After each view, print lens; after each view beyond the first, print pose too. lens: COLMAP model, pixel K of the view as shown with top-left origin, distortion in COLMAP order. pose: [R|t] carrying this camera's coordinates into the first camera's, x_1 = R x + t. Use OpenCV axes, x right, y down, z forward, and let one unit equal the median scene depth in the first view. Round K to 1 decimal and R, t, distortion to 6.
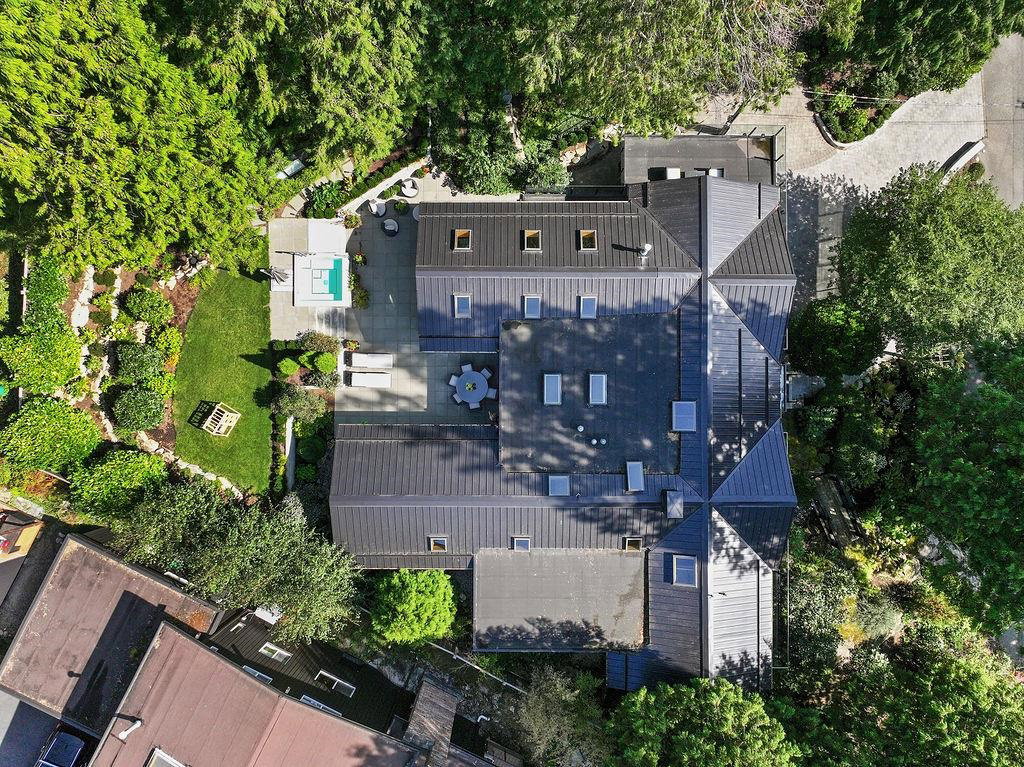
lens RADIAL K [[730.2, 0, 512.0], [0, 730.2, 383.5], [0, 0, 1]] dist [0.005293, 0.003114]
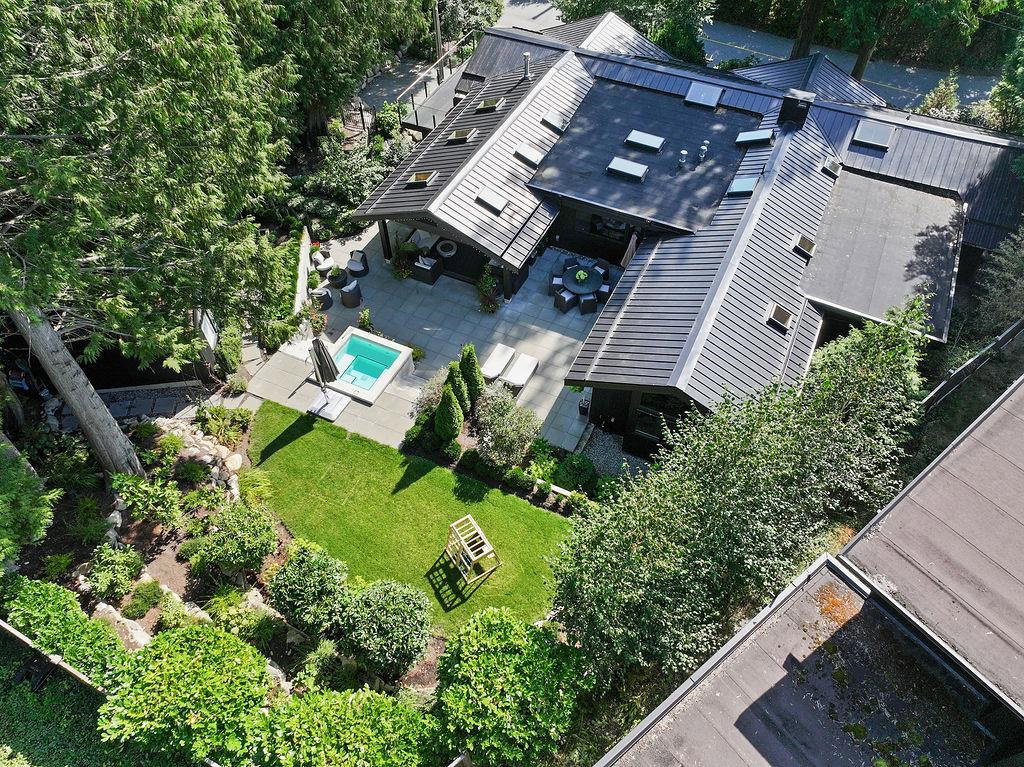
lens RADIAL K [[730.2, 0, 512.0], [0, 730.2, 383.5], [0, 0, 1]] dist [0.005293, 0.003114]
pose [[0.431011, -0.688838, 0.582865, -0.655762], [0.902280, 0.321154, -0.287665, 0.209305], [0.010965, 0.649894, 0.759946, 0.501663]]
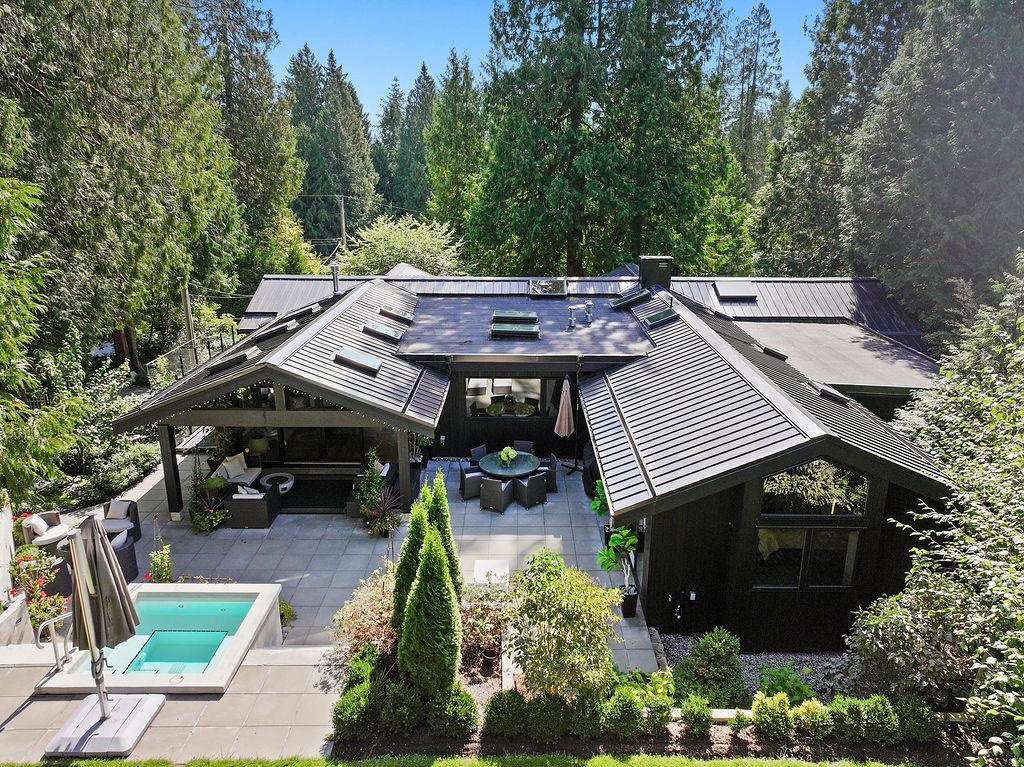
lens RADIAL K [[730.2, 0, 512.0], [0, 730.2, 383.5], [0, 0, 1]] dist [0.005293, 0.003114]
pose [[-0.001137, -0.260480, 0.965479, -0.575114], [0.999985, -0.005554, -0.000320, 0.013502], [0.005445, 0.965463, 0.260482, 0.844281]]
